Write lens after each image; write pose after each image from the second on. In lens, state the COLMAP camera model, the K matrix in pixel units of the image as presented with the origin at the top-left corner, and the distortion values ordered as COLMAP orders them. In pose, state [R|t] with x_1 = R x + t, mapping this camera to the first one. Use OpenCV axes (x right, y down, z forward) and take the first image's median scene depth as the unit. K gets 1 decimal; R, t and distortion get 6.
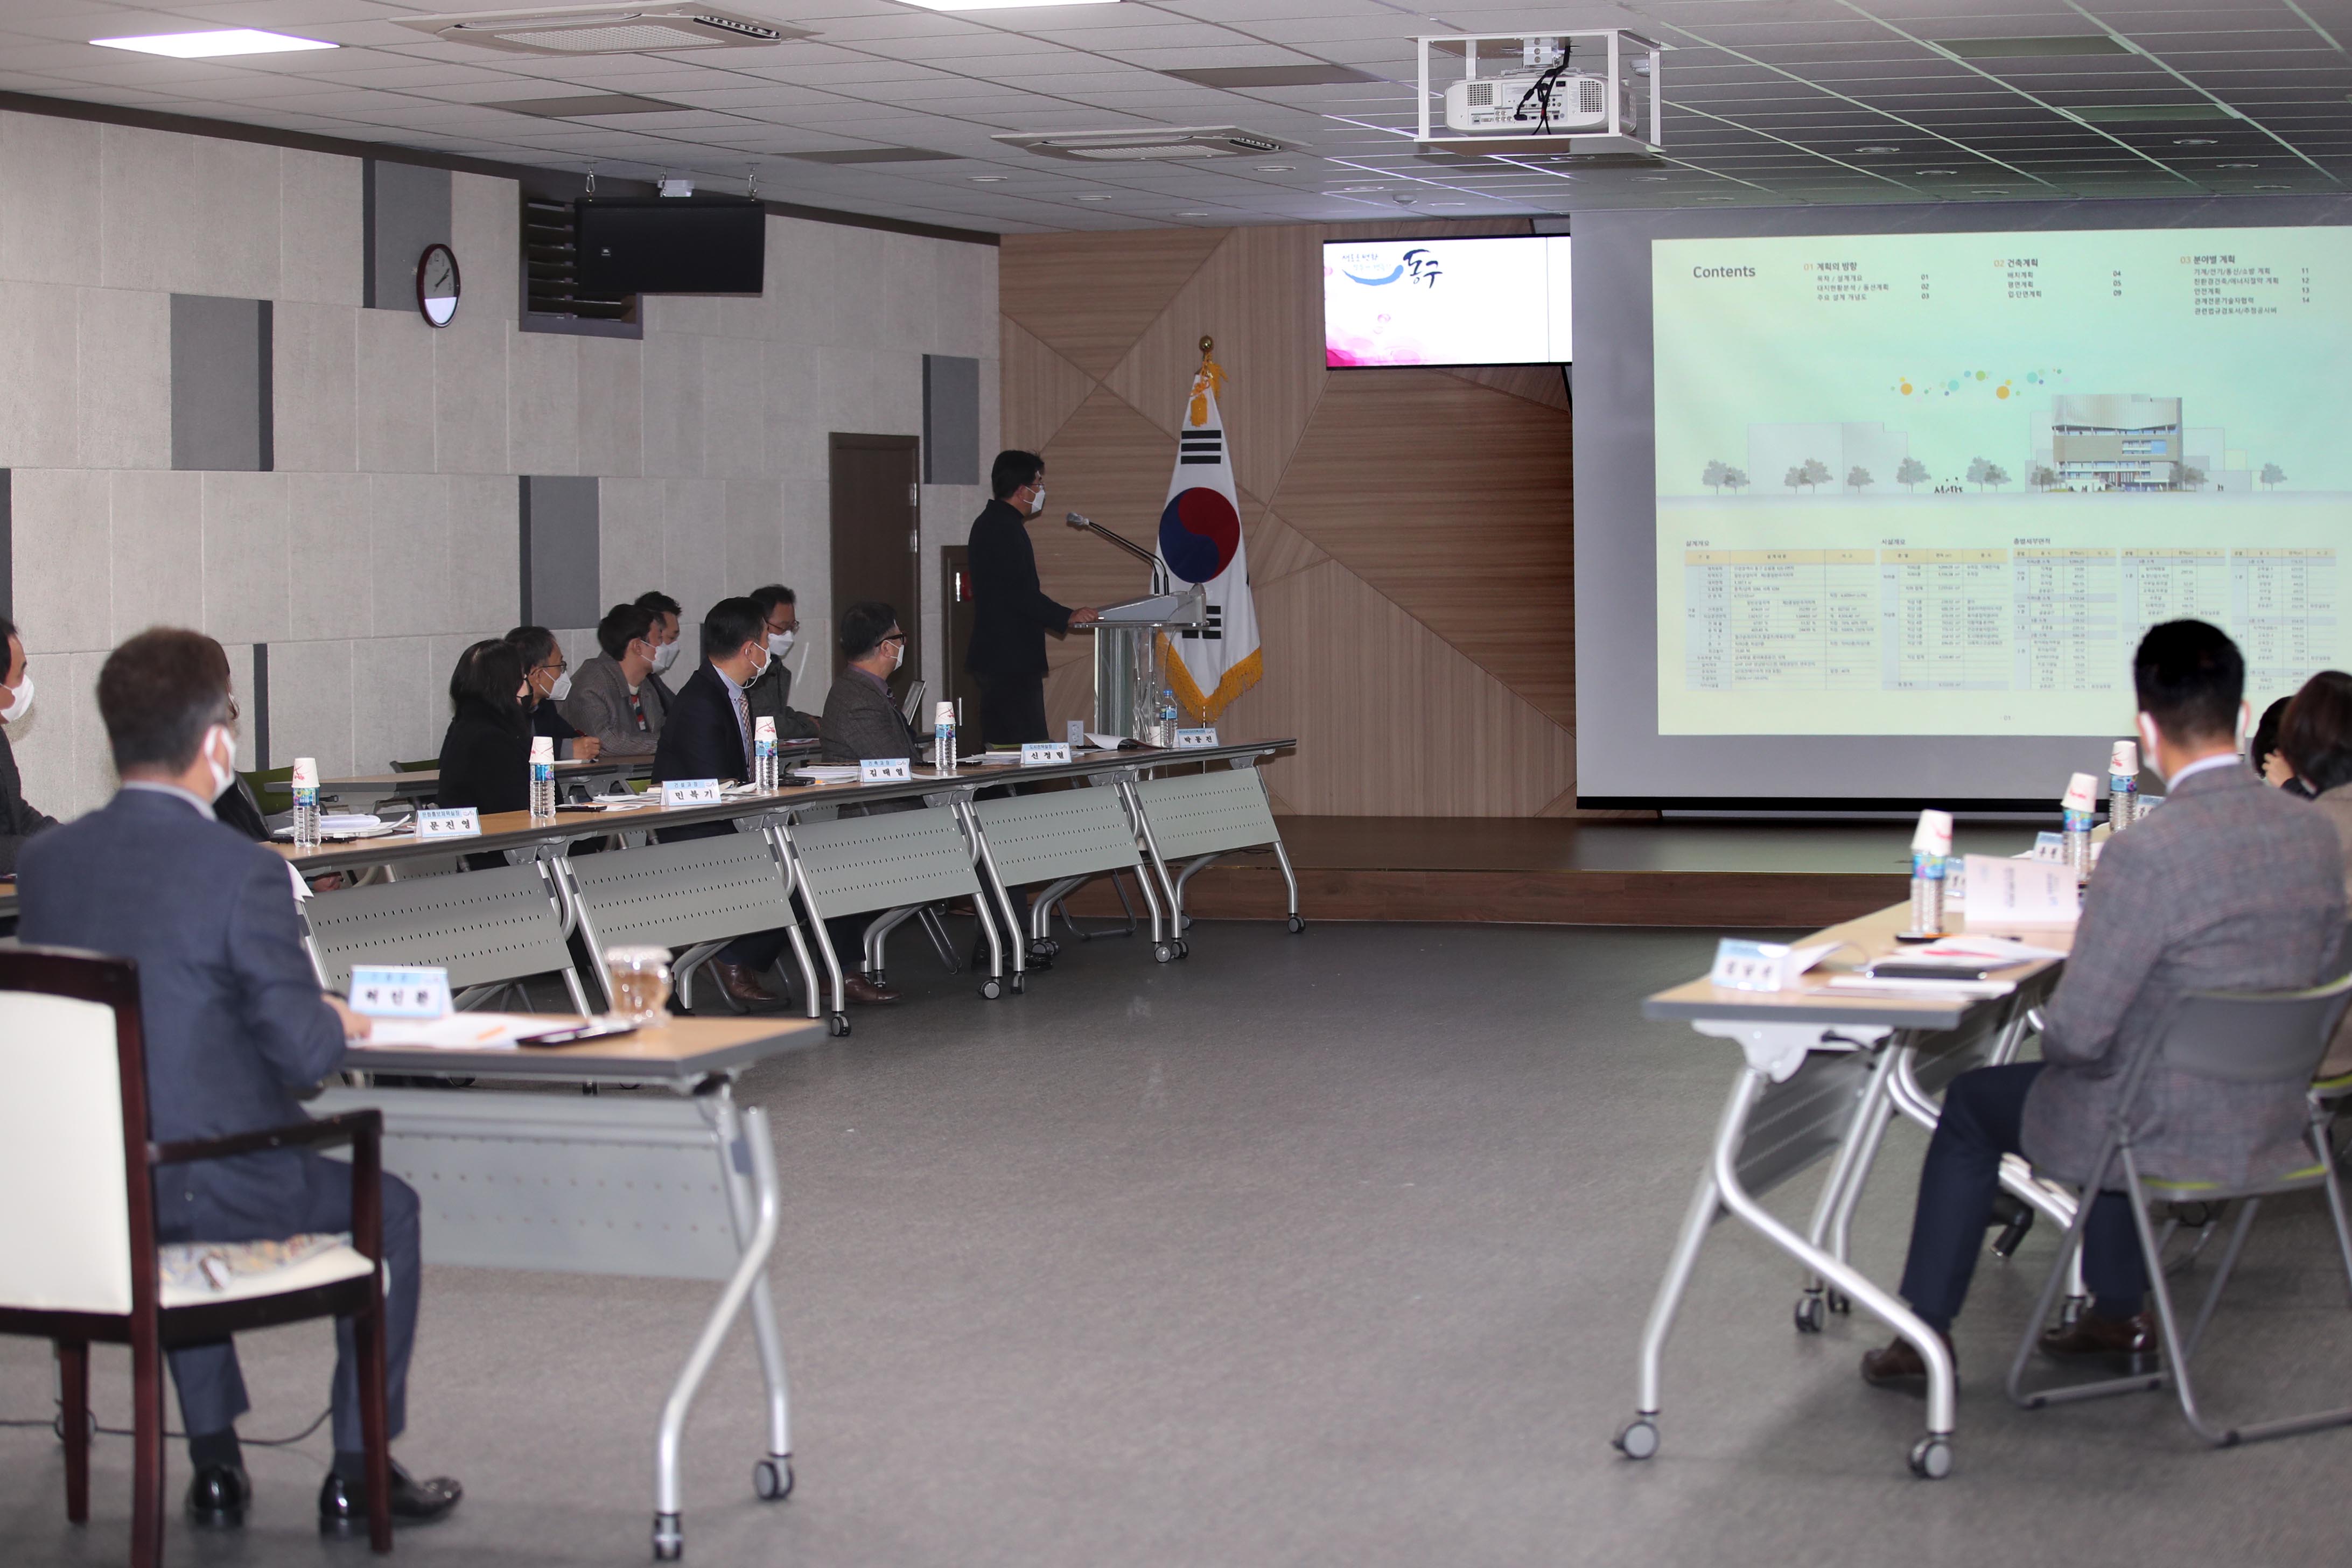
lens RADIAL K [[4958.5, 0, 1176.2], [0, 4958.5, 778.3], [0, 0, 1]] dist [-0.442649, 0.000000]
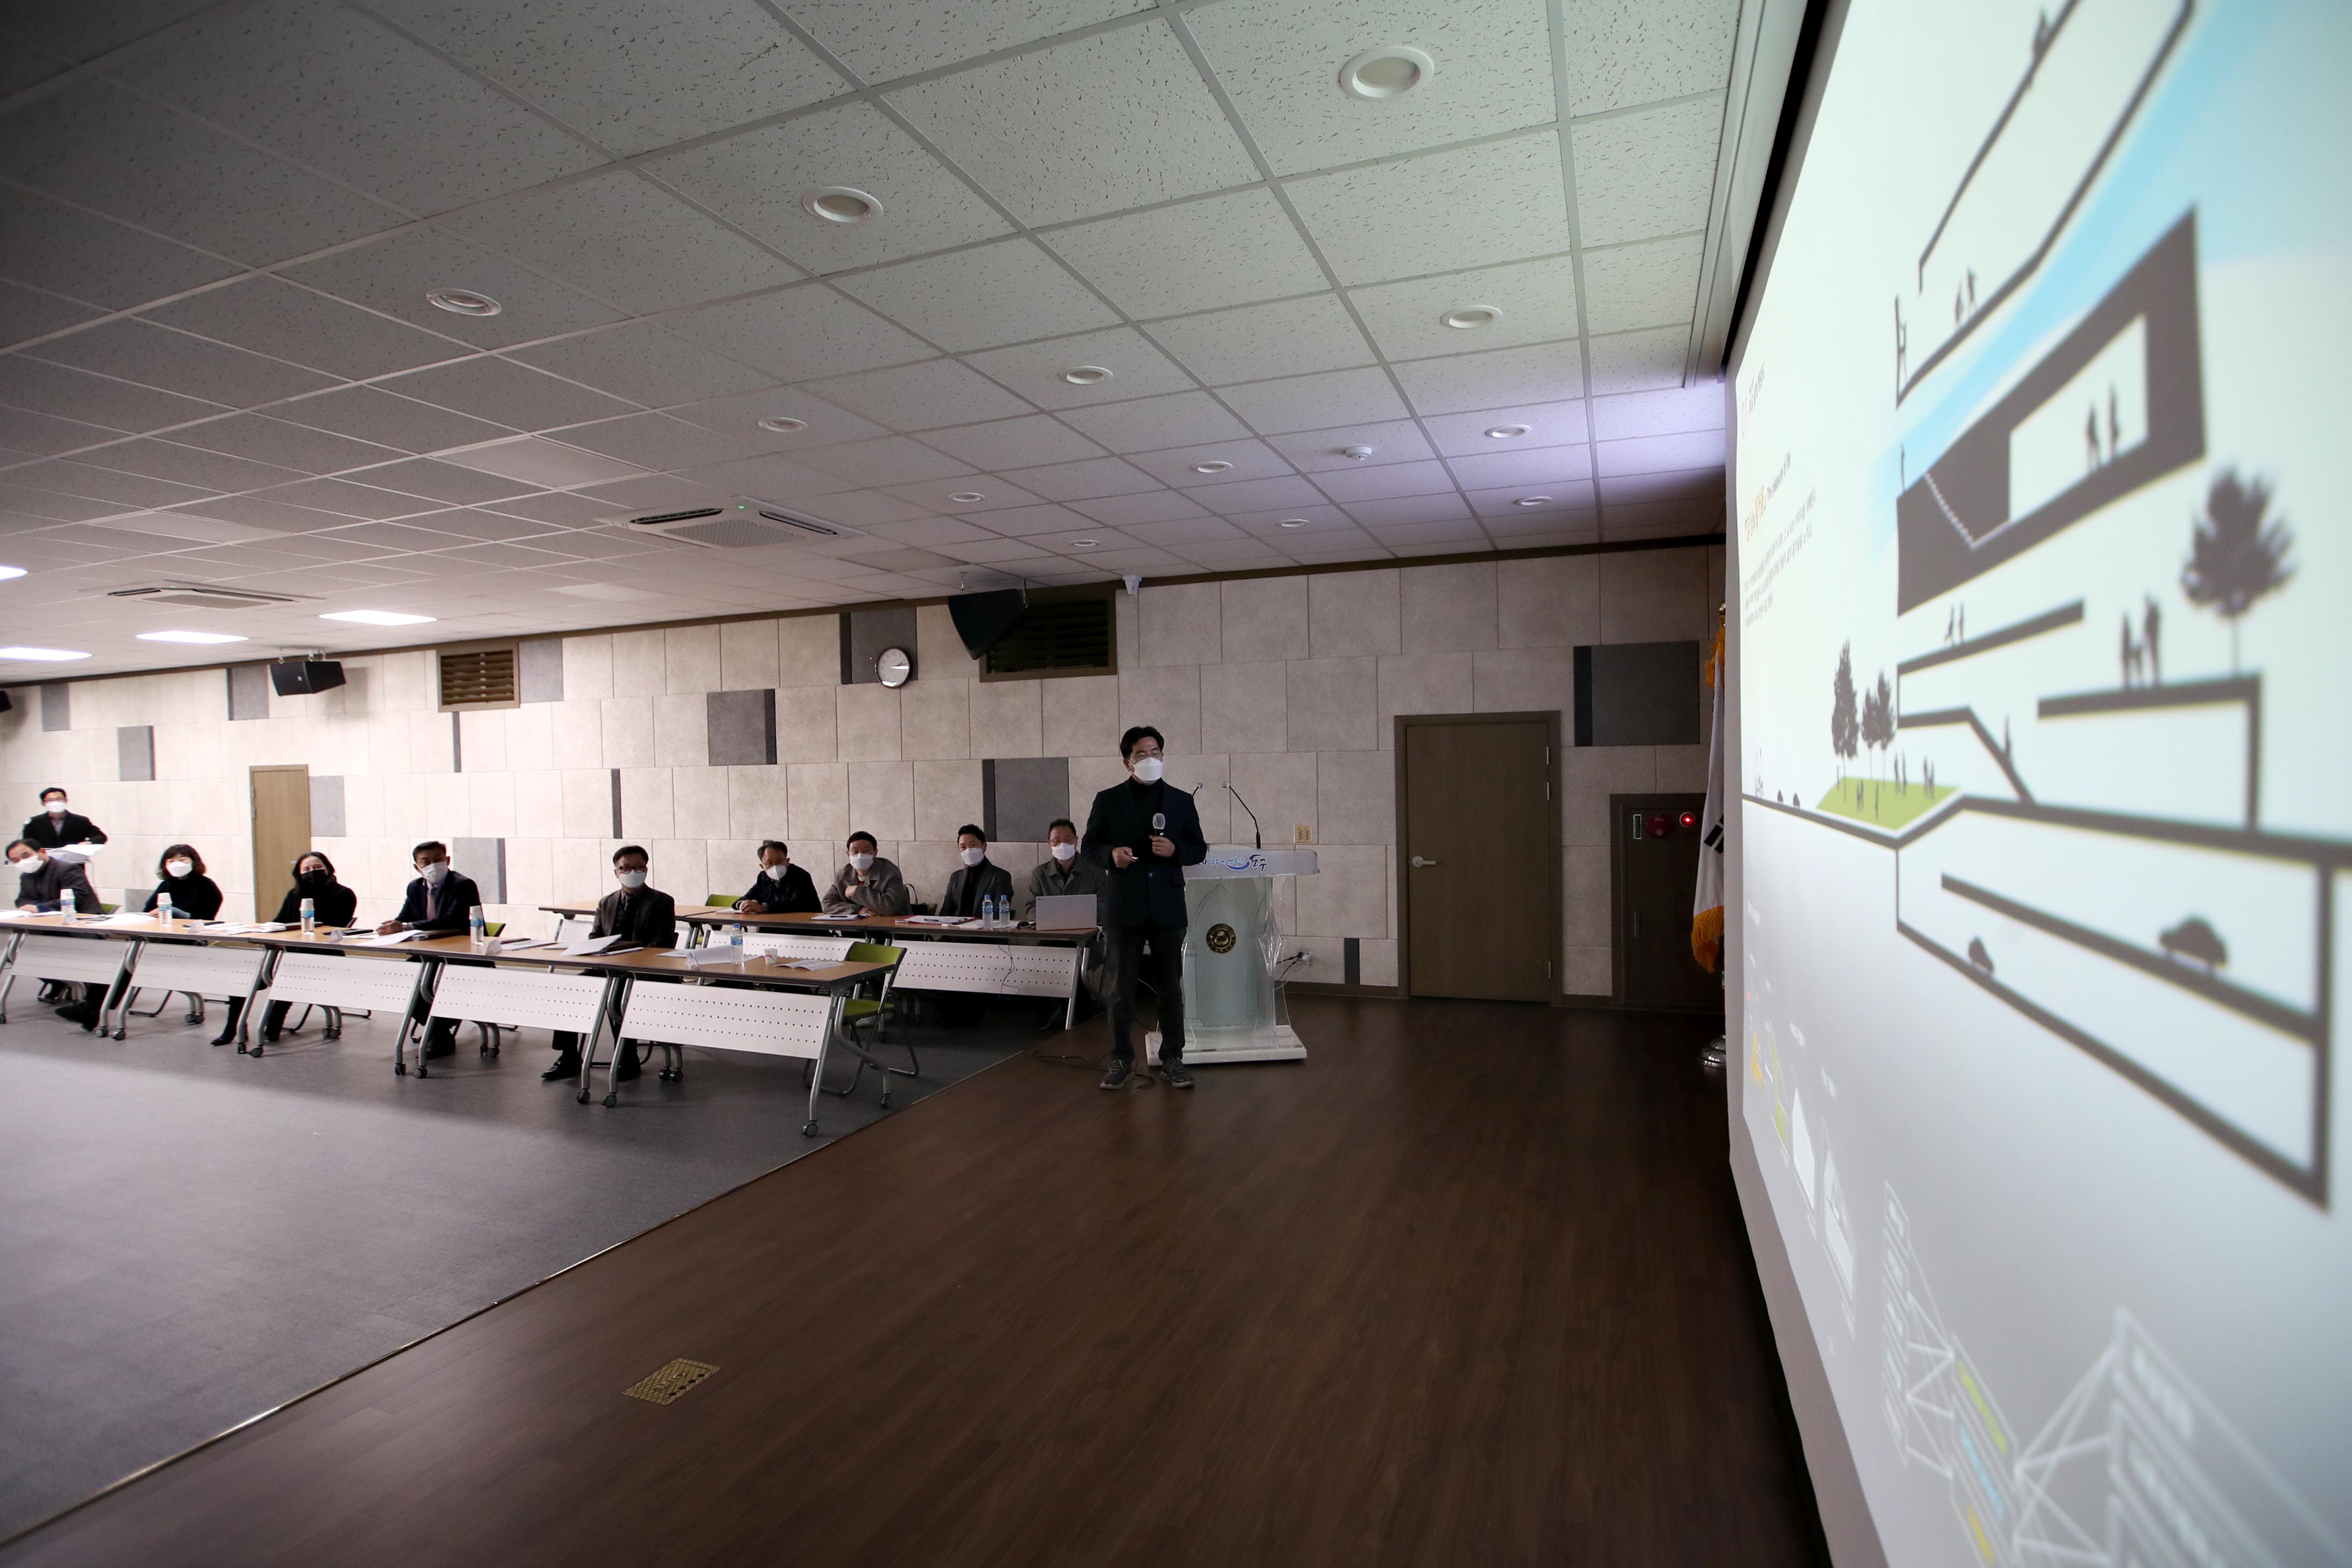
lens RADIAL K [[1086.1, 0, 1177.9], [0, 1086.1, 793.0], [0, 0, 1]] dist [0.001984, 0.000354]
pose [[-0.061981, 0.035126, -0.997459, 0.292084], [-0.022864, 0.999068, 0.036604, -0.069182], [0.997815, 0.025075, -0.061120, 1.156933]]
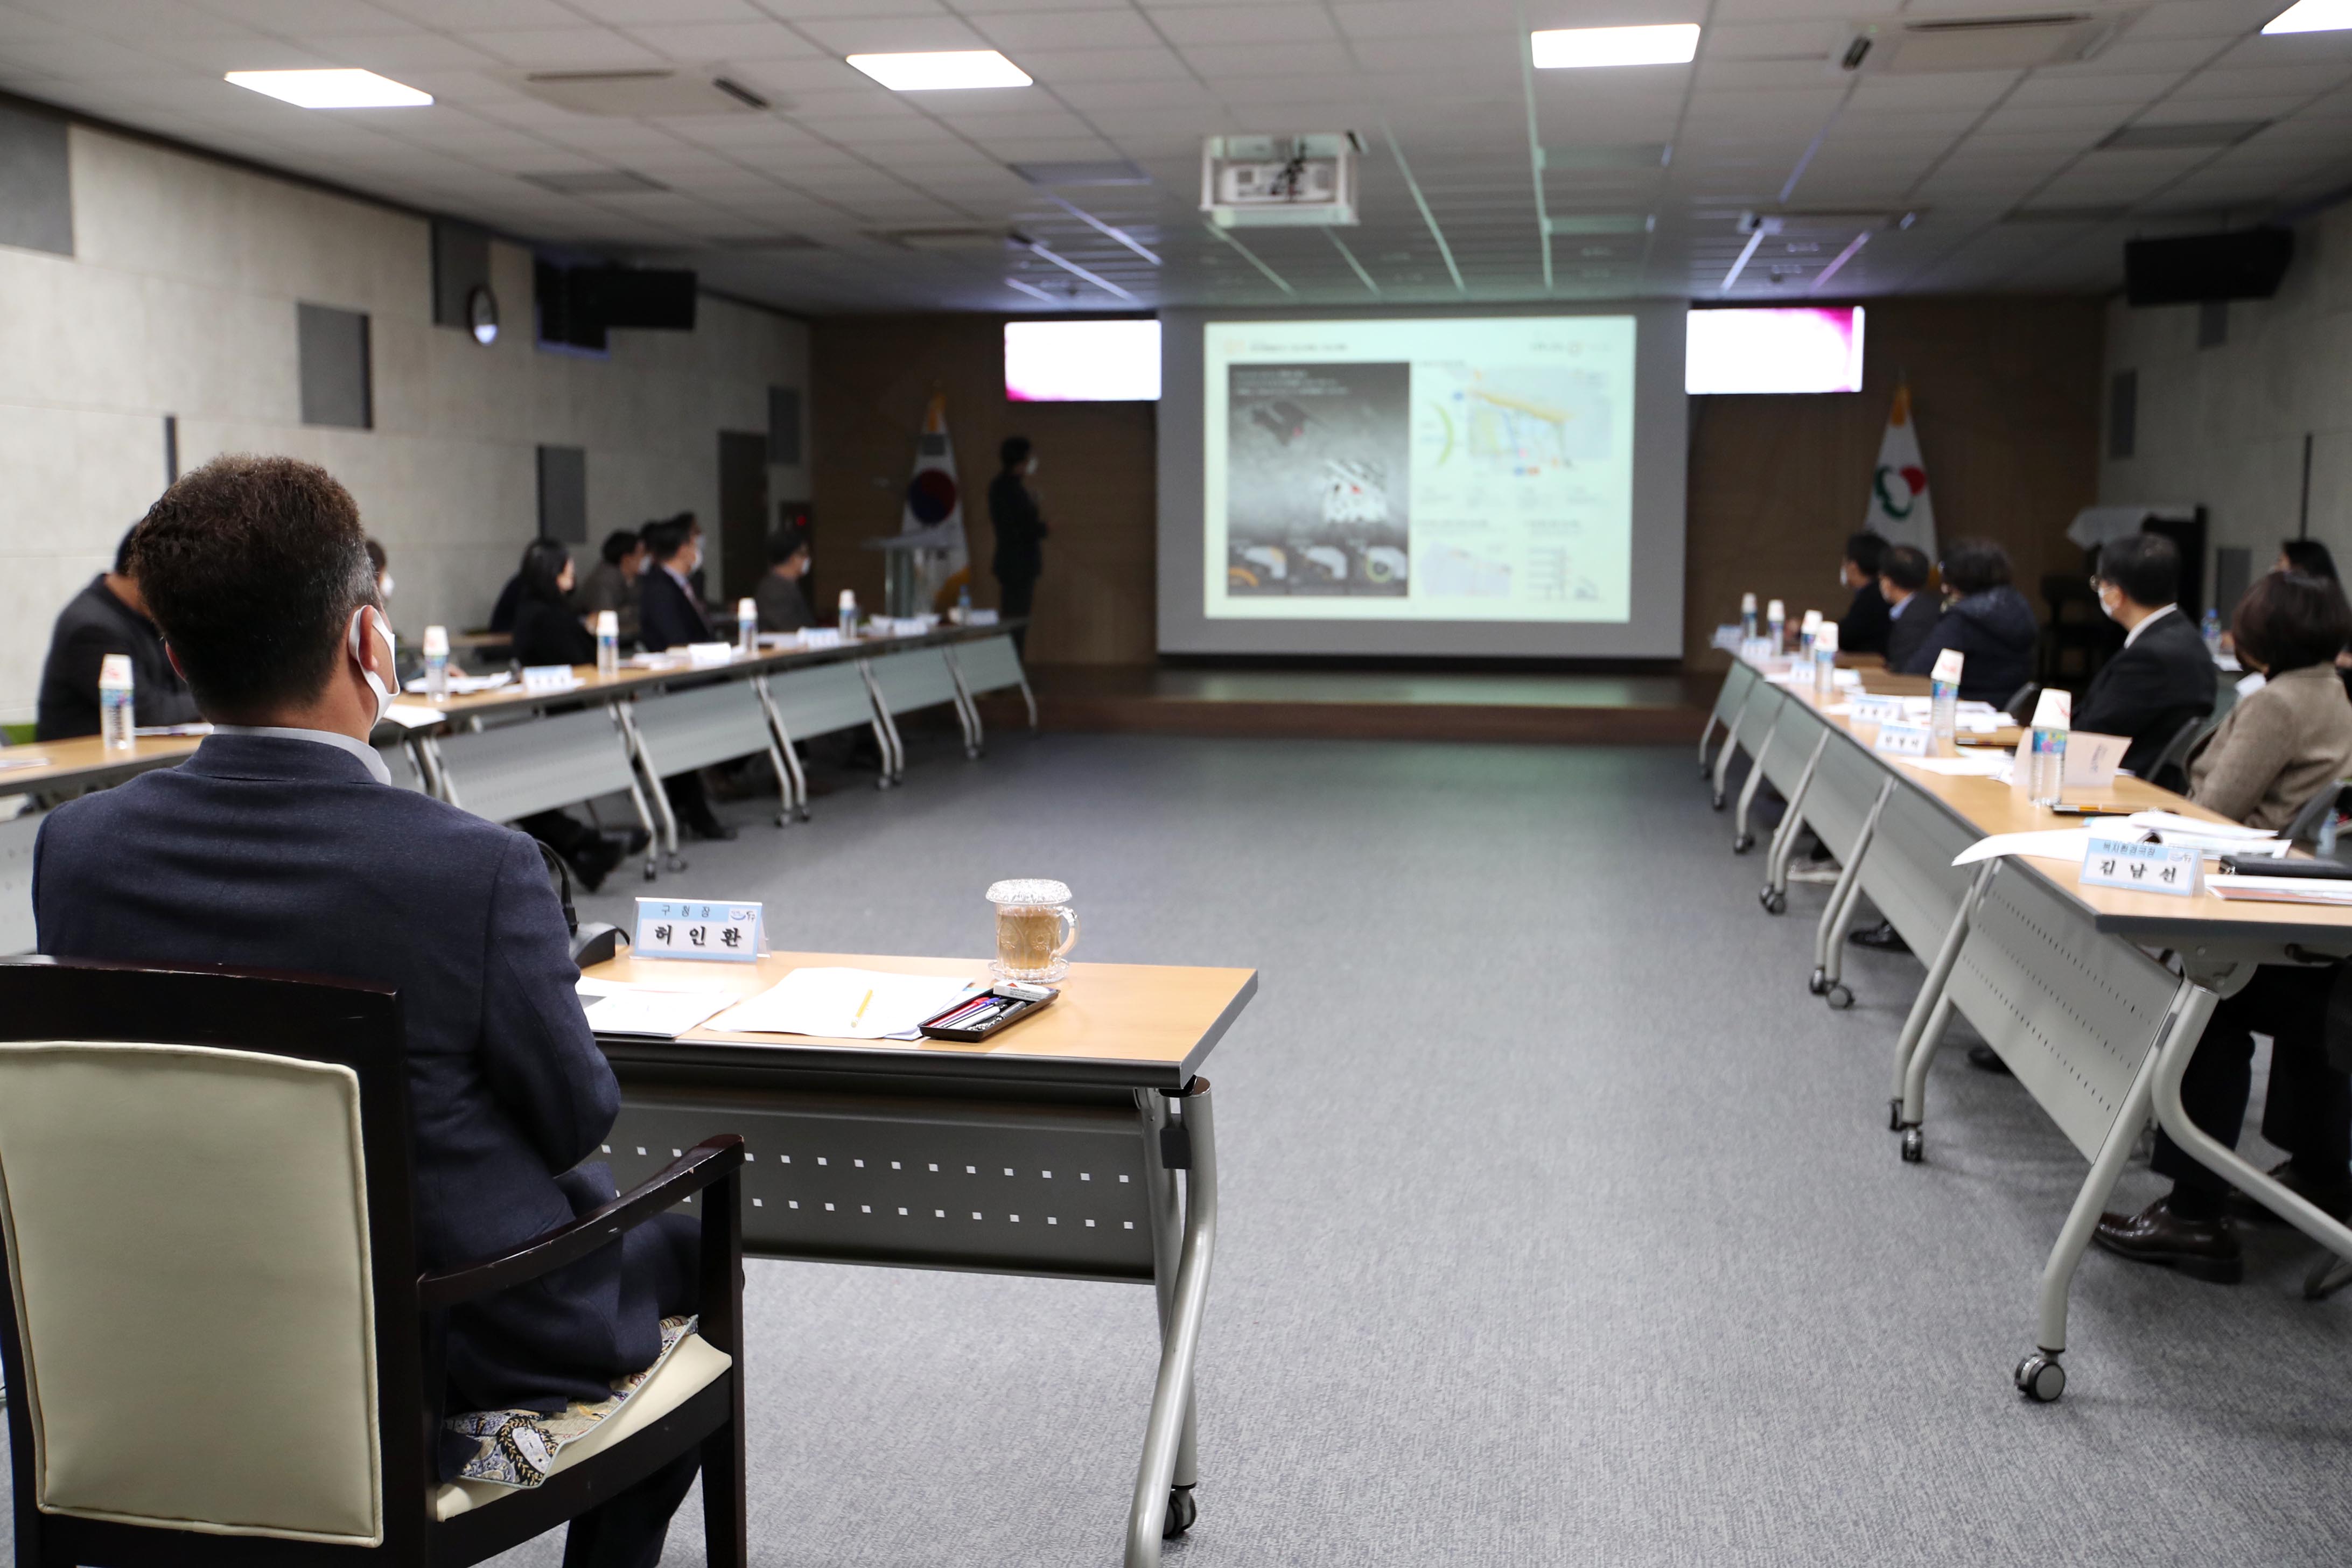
lens RADIAL K [[2362.5, 0, 1170.1], [0, 2362.5, 787.7], [0, 0, 1]] dist [-0.014744, 0.000000]
pose [[0.987527, -0.003447, 0.157409, -0.056528], [-0.006634, 0.997962, 0.063471, -0.002060], [-0.157307, -0.063724, 0.985492, 0.238266]]
